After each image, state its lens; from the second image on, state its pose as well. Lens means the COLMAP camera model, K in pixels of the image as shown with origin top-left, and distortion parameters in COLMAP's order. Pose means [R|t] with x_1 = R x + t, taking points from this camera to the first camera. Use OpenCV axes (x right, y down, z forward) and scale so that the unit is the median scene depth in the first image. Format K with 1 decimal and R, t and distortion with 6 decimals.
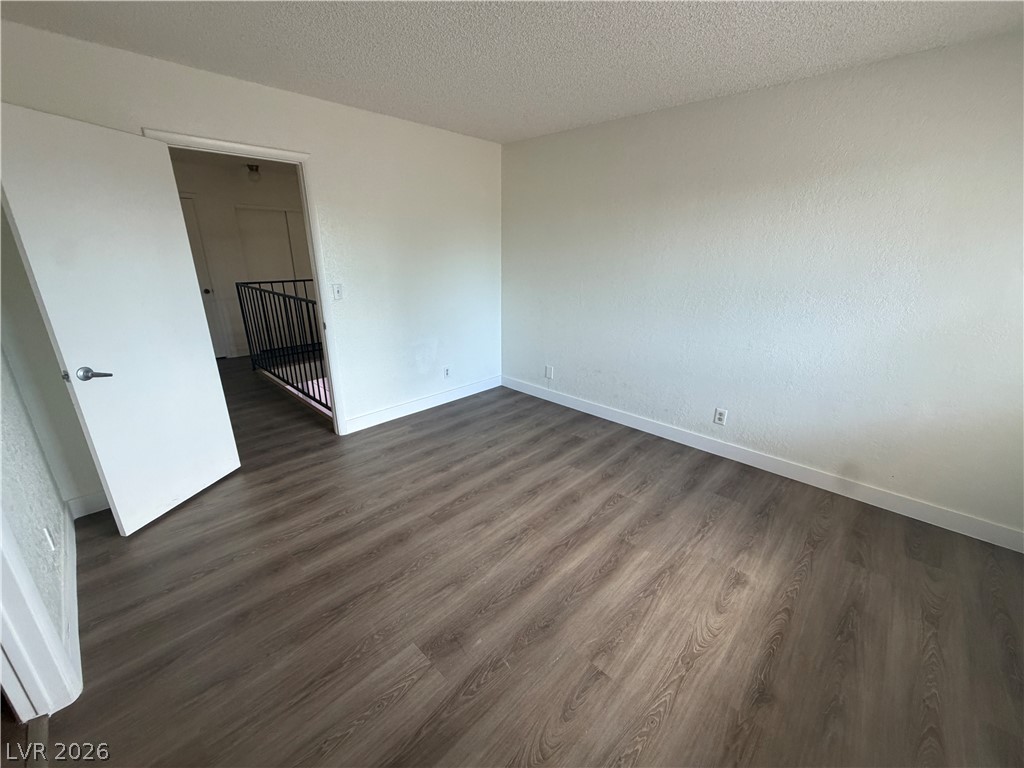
lens RADIAL K [[407.3, 0, 509.9], [0, 407.3, 385.2], [0, 0, 1]] dist [0.000301, -0.000158]
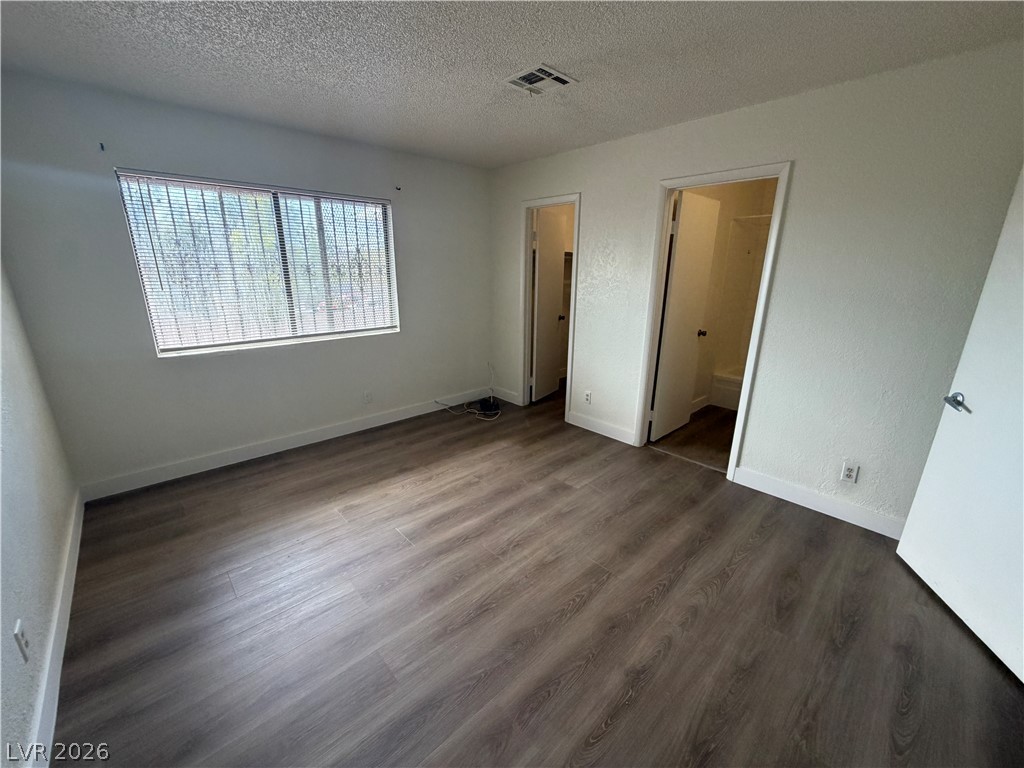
lens RADIAL K [[407.3, 0, 509.9], [0, 407.3, 385.2], [0, 0, 1]] dist [0.000301, -0.000158]
pose [[-0.998108, -0.033253, 0.051718, -0.016344], [0.002316, 0.820202, 0.572070, -0.540611], [-0.061442, 0.571107, -0.818573, 1.613501]]
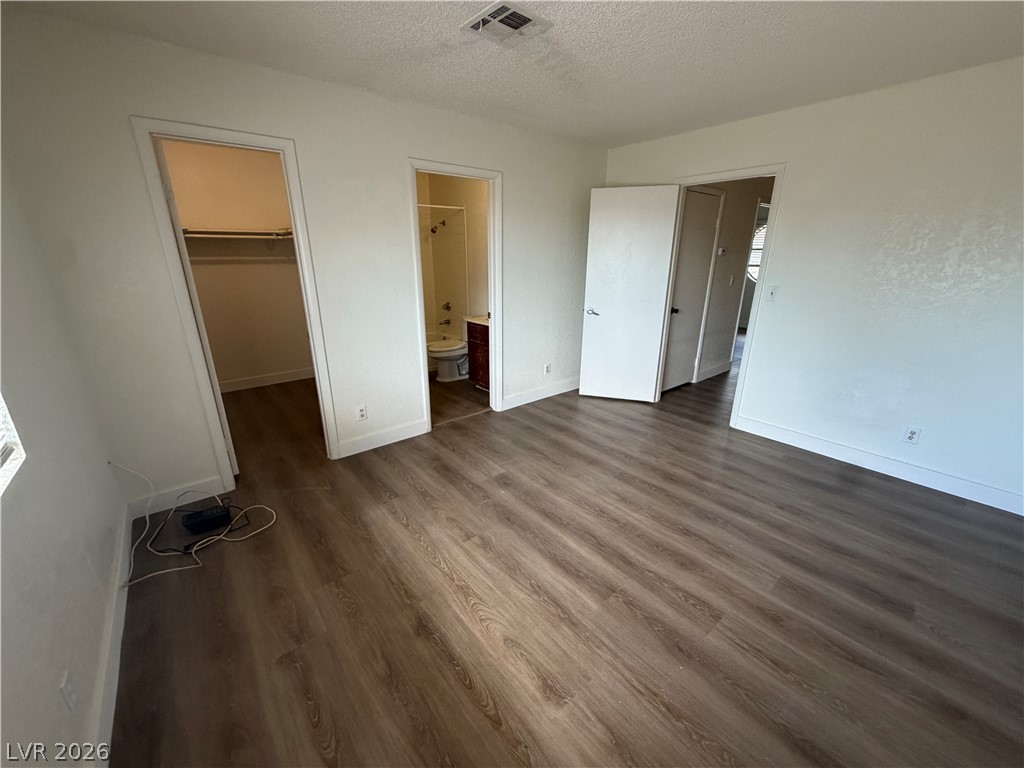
lens RADIAL K [[407.3, 0, 509.9], [0, 407.3, 385.2], [0, 0, 1]] dist [0.000301, -0.000158]
pose [[-0.115027, 0.298594, -0.947423, 0.973318], [-0.319915, 0.891804, 0.319906, -0.199423], [0.940438, 0.339893, -0.007057, 0.660021]]
